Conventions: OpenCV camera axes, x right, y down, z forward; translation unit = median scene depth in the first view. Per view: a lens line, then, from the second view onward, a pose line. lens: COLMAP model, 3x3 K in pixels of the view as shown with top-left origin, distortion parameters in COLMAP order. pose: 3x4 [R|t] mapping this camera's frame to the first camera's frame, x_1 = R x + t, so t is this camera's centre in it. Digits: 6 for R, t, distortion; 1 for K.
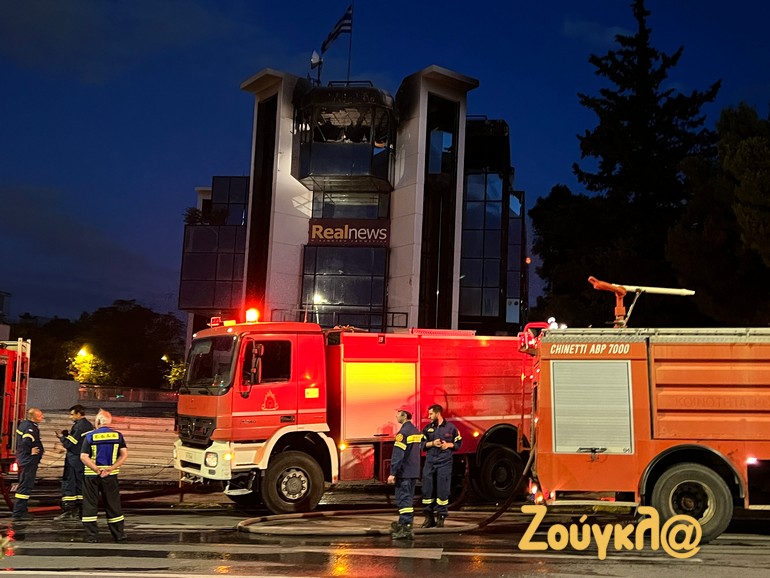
lens RADIAL K [[845.5, 0, 385.0], [0, 845.5, 289.0], [0, 0, 1]] dist [0.115390, 0.000740]
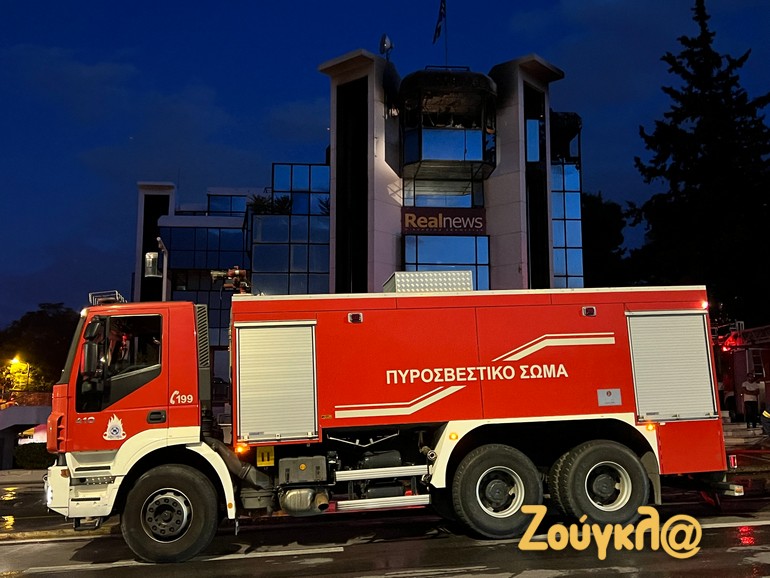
lens RADIAL K [[834.6, 0, 385.0], [0, 834.6, 289.0], [0, 0, 1]] dist [0.070256, -0.017744]
pose [[0.972998, -0.011937, 0.230503, -0.328503], [0.013824, 0.999883, -0.006576, 0.016810], [-0.230397, 0.009585, 0.973049, 0.077026]]
